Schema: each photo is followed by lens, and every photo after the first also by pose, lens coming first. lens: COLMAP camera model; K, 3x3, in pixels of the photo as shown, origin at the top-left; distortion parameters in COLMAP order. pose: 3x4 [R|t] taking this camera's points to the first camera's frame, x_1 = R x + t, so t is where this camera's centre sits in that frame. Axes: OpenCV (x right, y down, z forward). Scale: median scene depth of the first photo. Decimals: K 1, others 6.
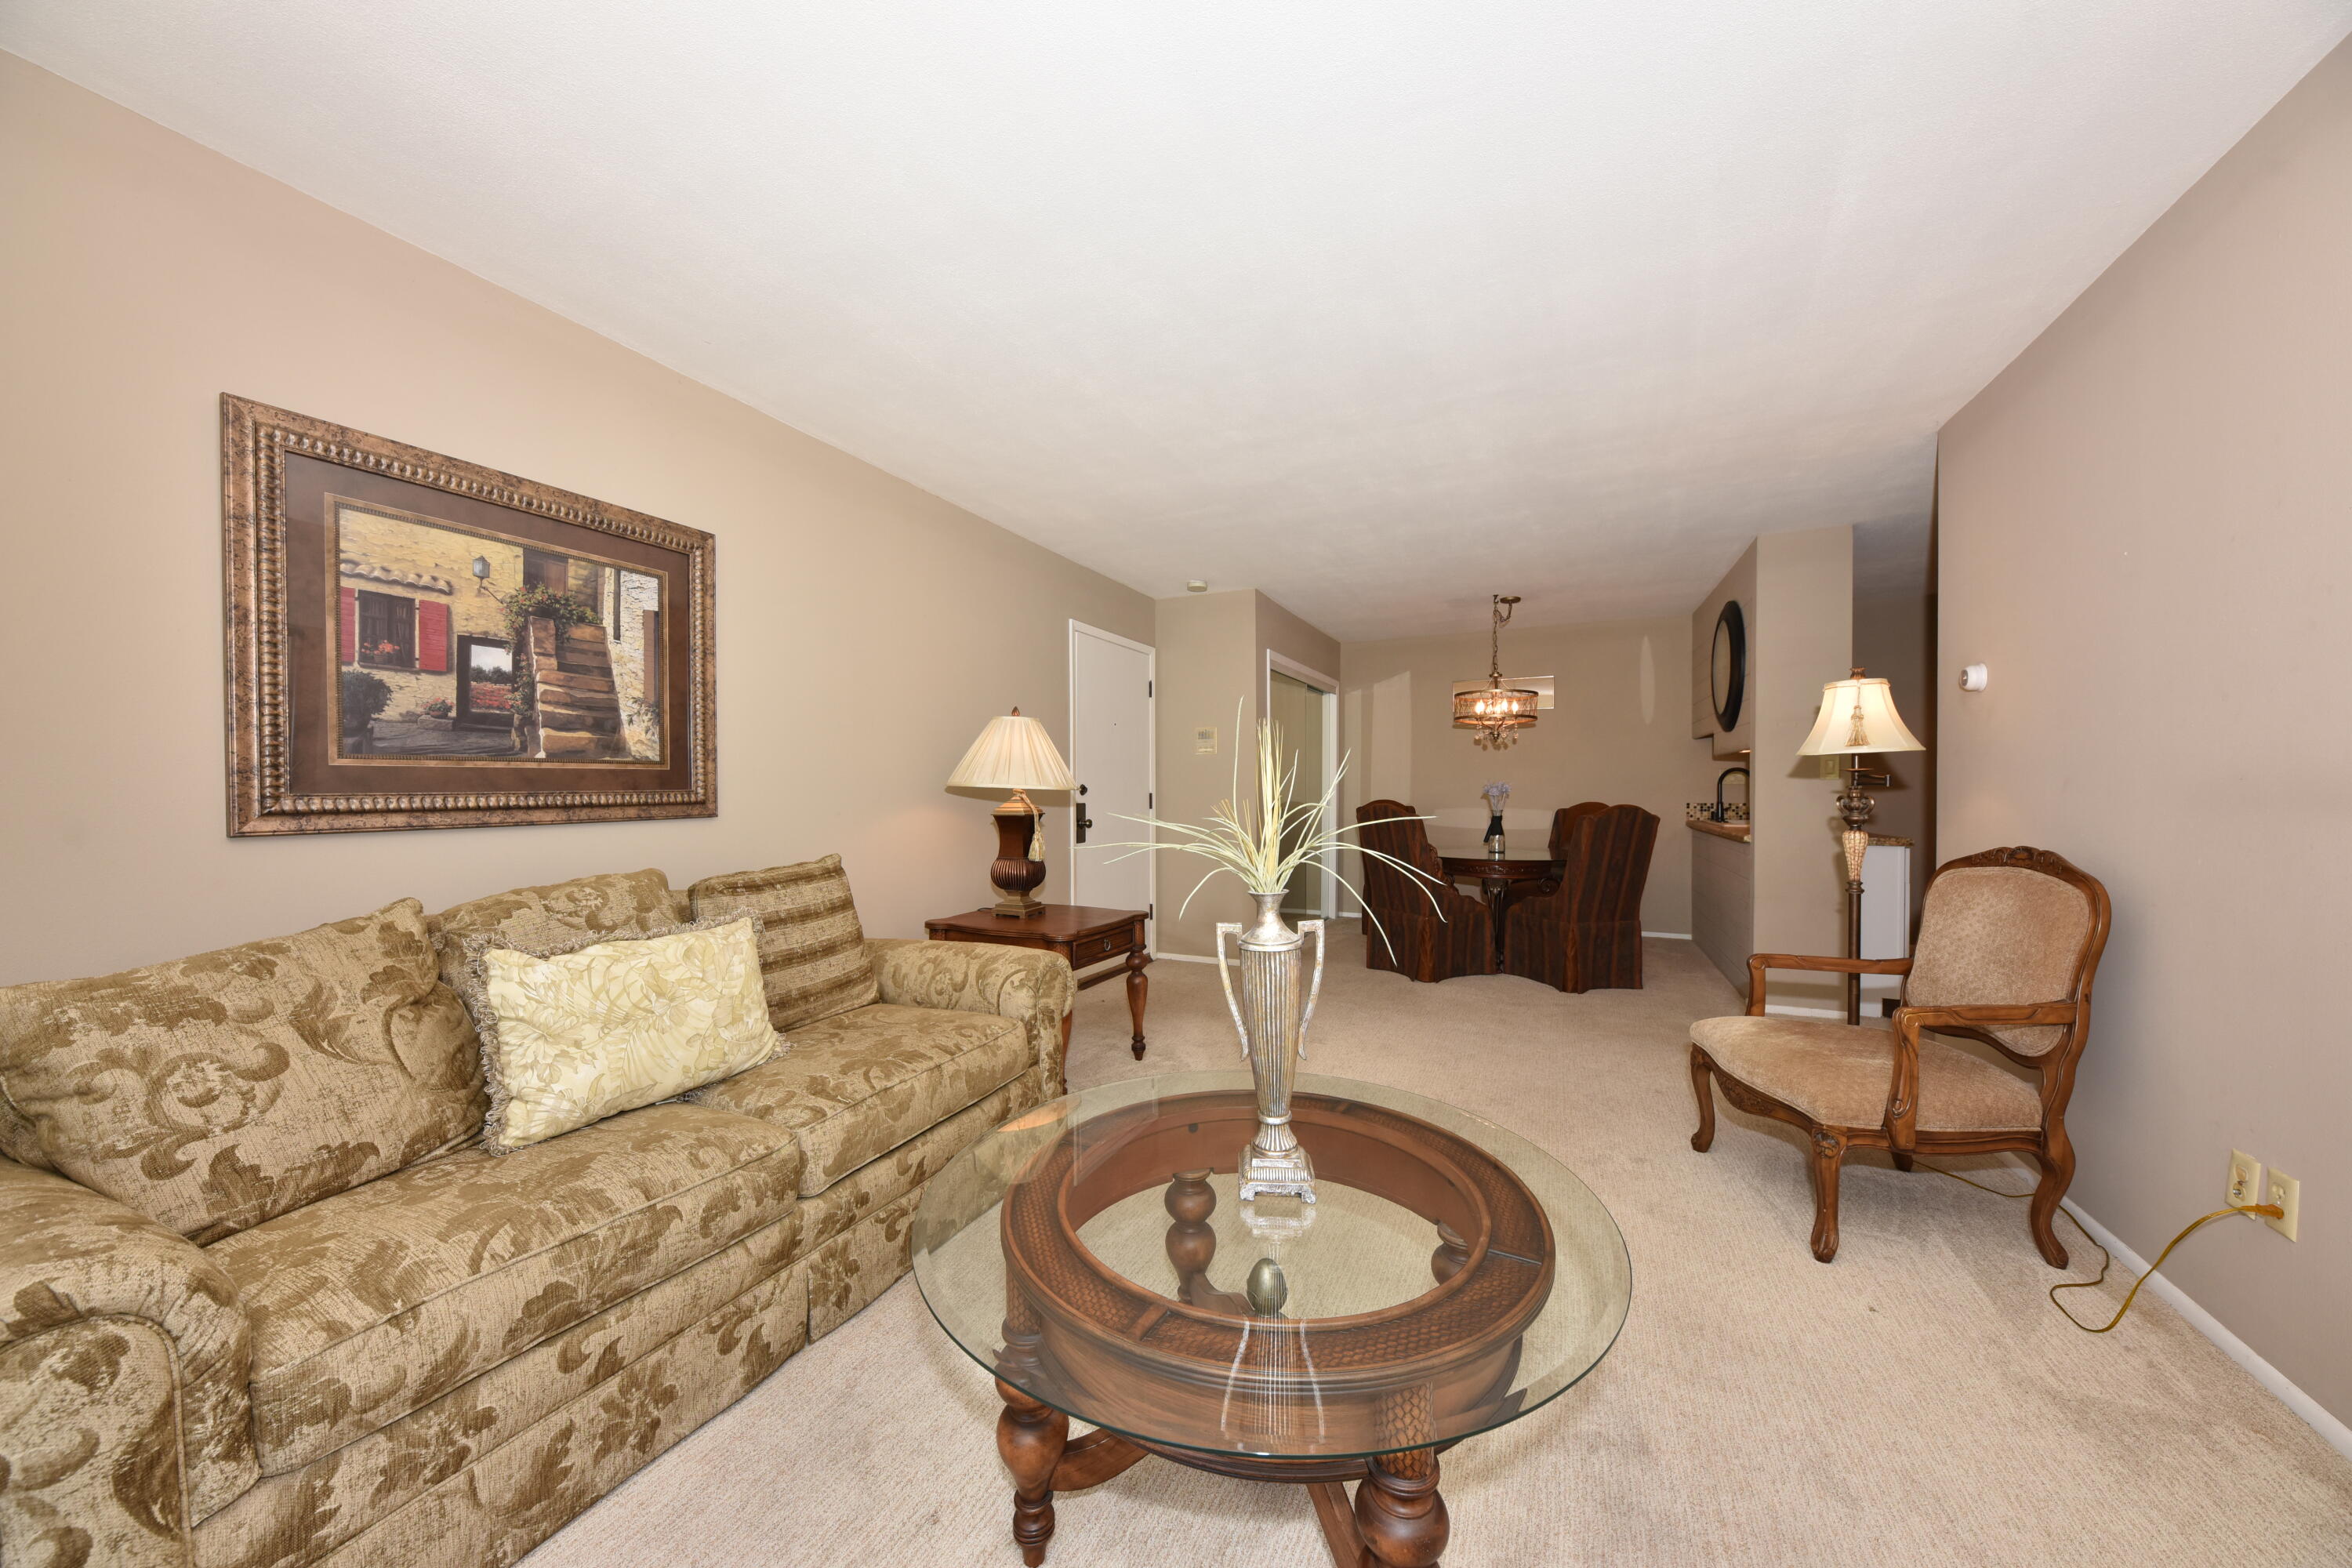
lens RADIAL K [[803.2, 0, 1184.7], [0, 803.2, 796.6], [0, 0, 1]] dist [0.000167, -0.003449]
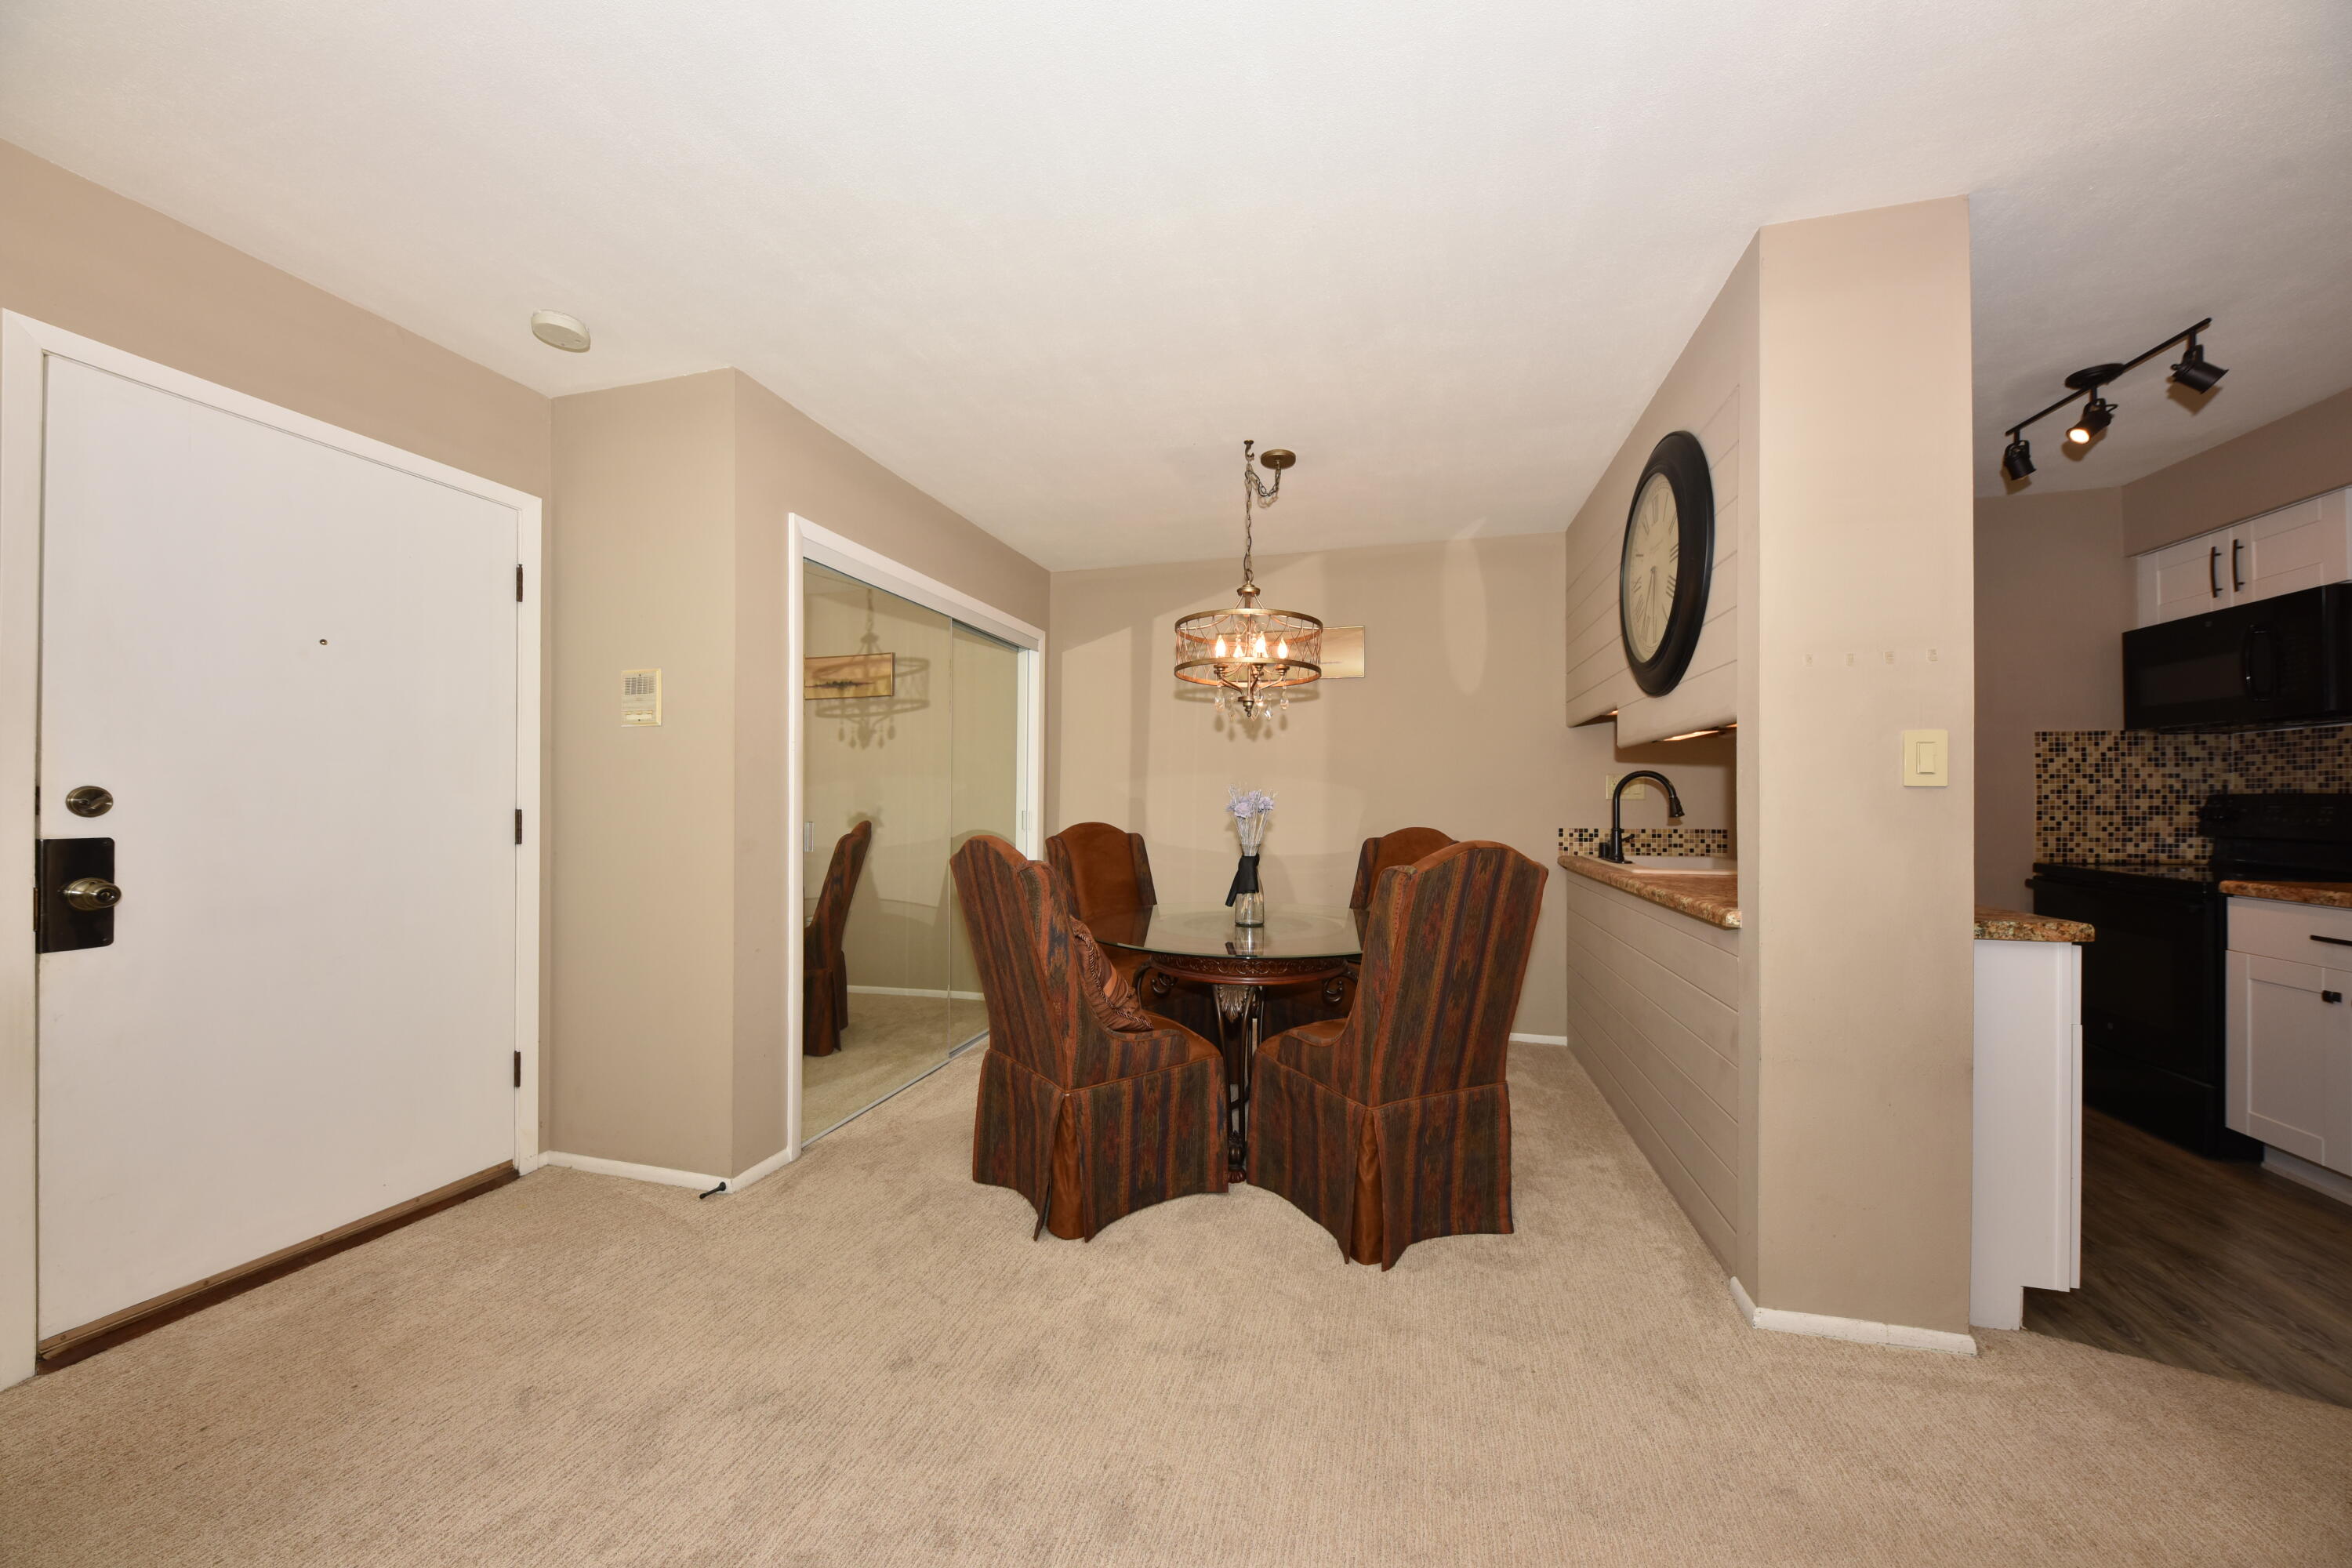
lens RADIAL K [[803.2, 0, 1184.7], [0, 803.2, 796.6], [0, 0, 1]] dist [0.000167, -0.003449]
pose [[0.984594, 0.008185, 0.174666, 0.279314], [-0.005438, 0.999854, -0.016199, -0.006991], [-0.174773, 0.014999, 0.984494, 0.533881]]
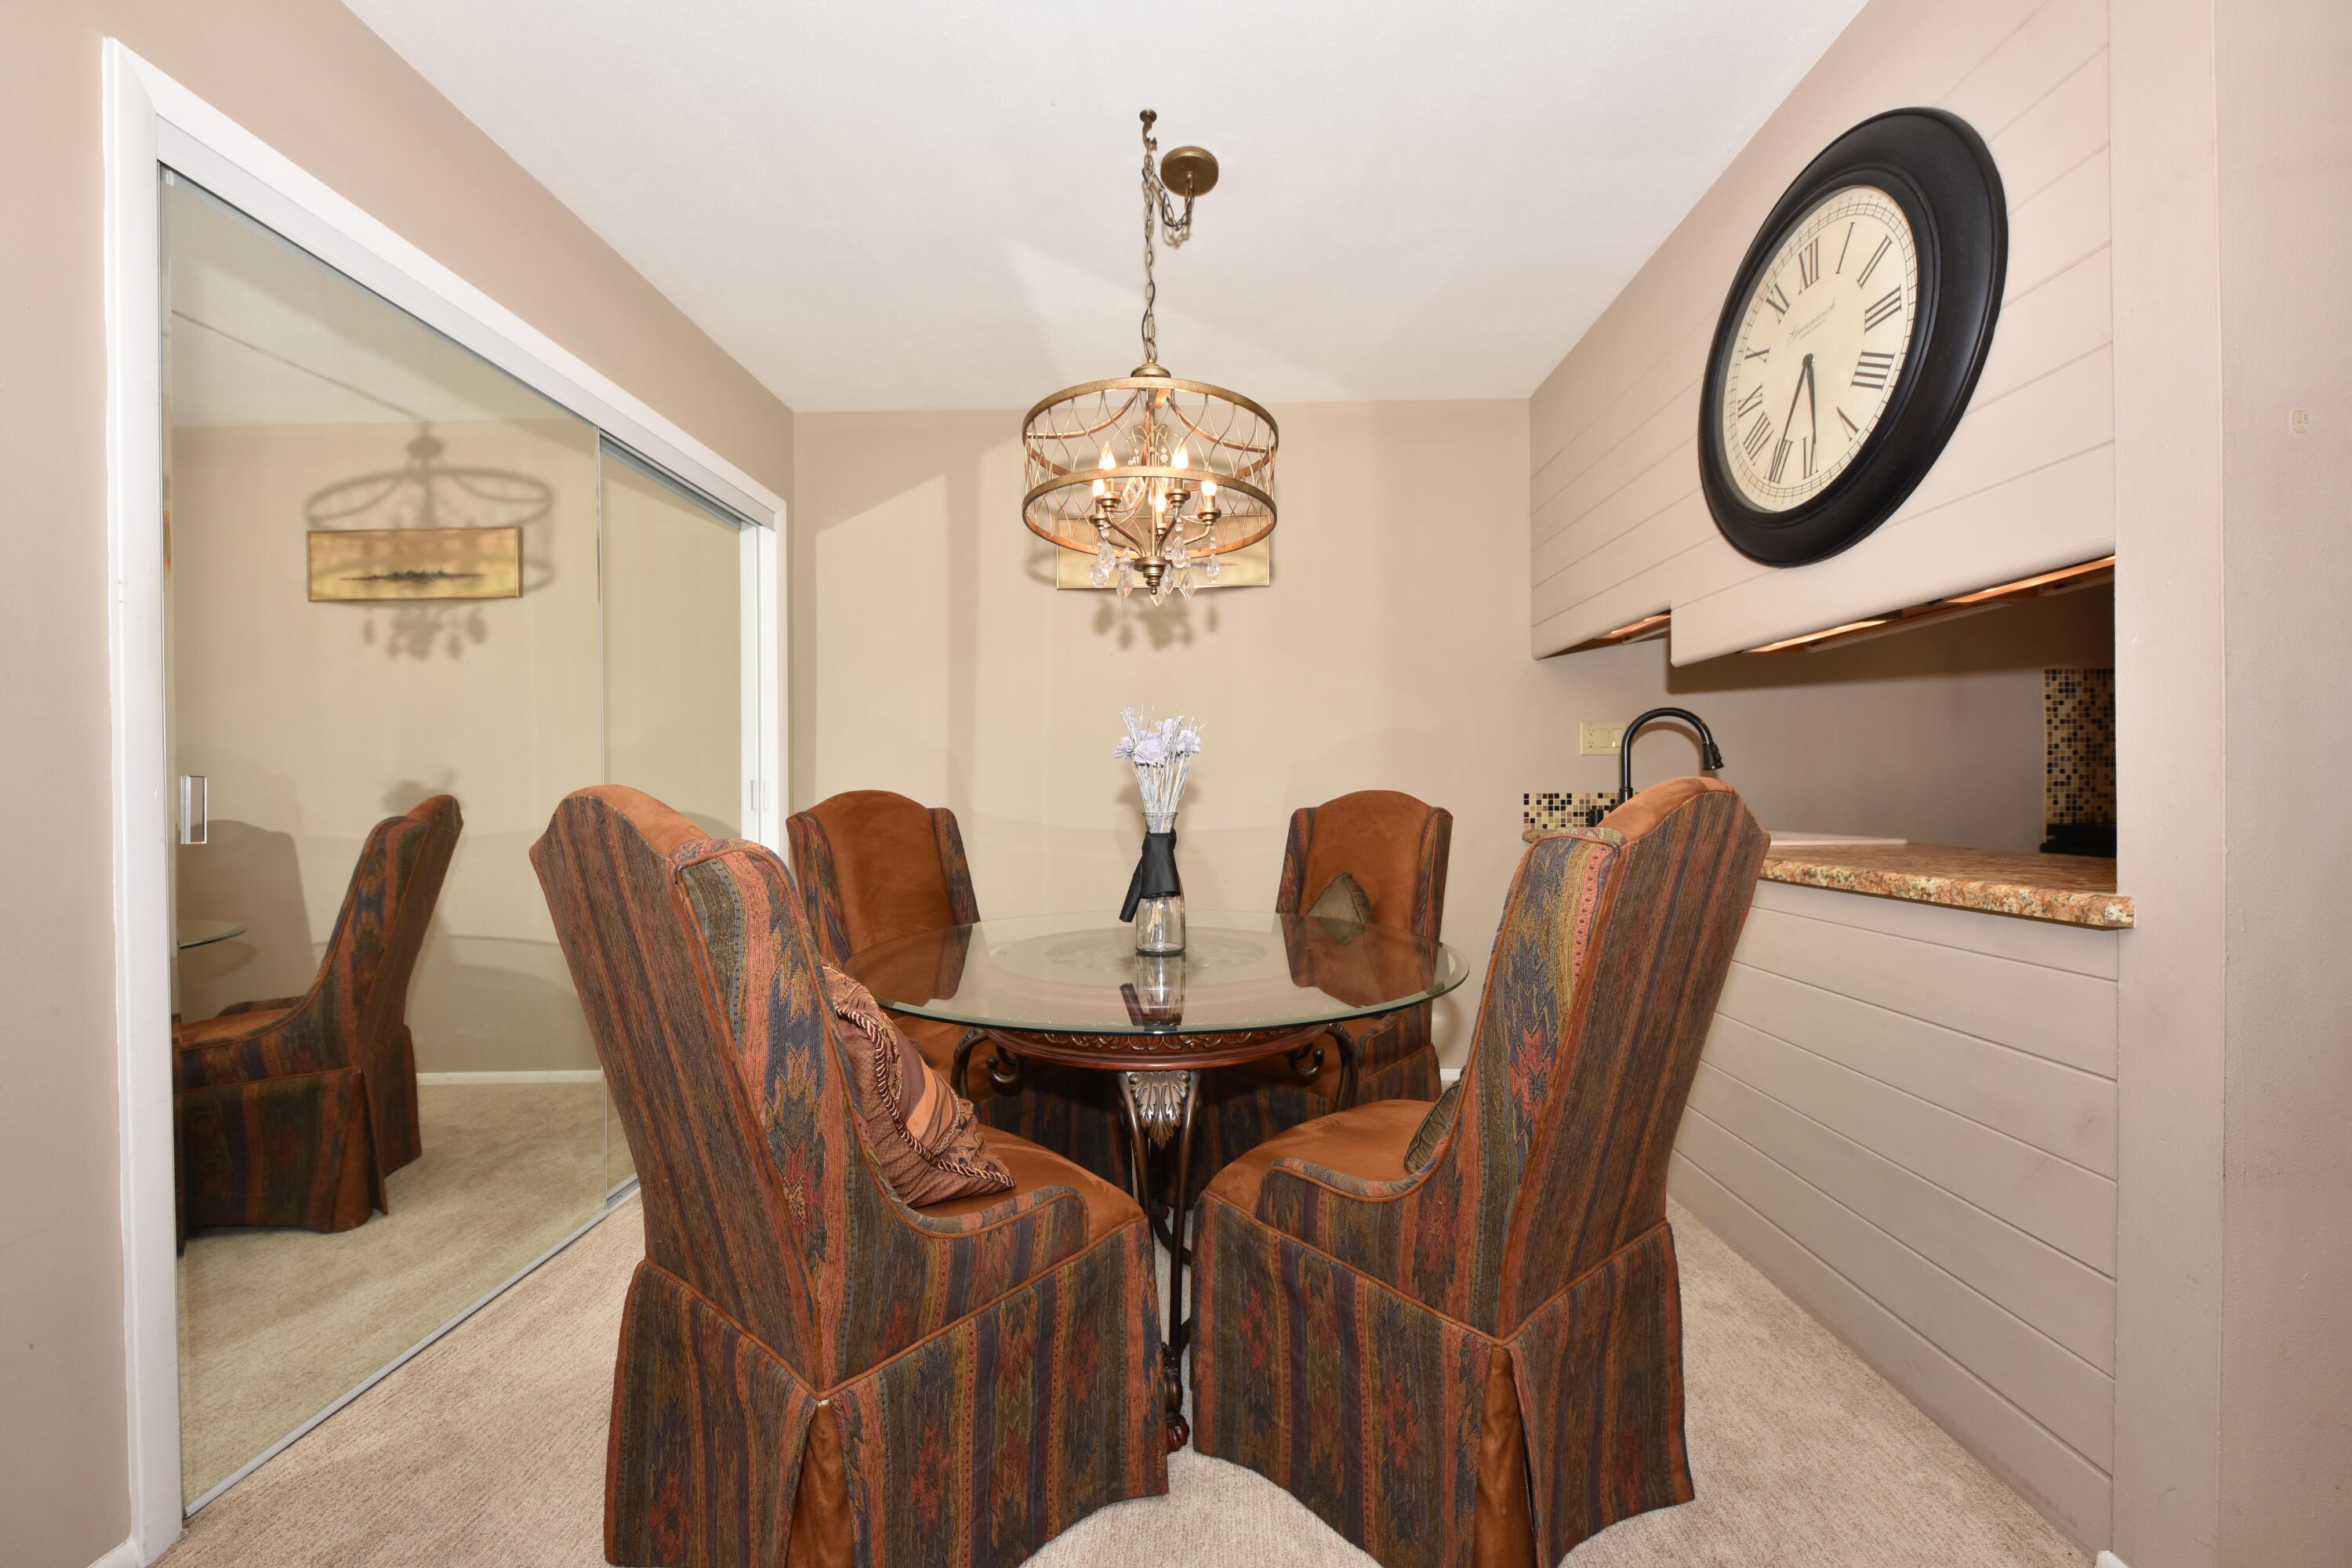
lens RADIAL K [[874.0, 0, 1183.6], [0, 874.0, 794.1], [0, 0, 1]] dist [0.001975, -0.000012]
pose [[0.916329, -0.005351, 0.400390, 0.290234], [0.009442, 0.999921, -0.008244, 0.013186], [-0.400315, 0.011334, 0.916308, 0.761031]]
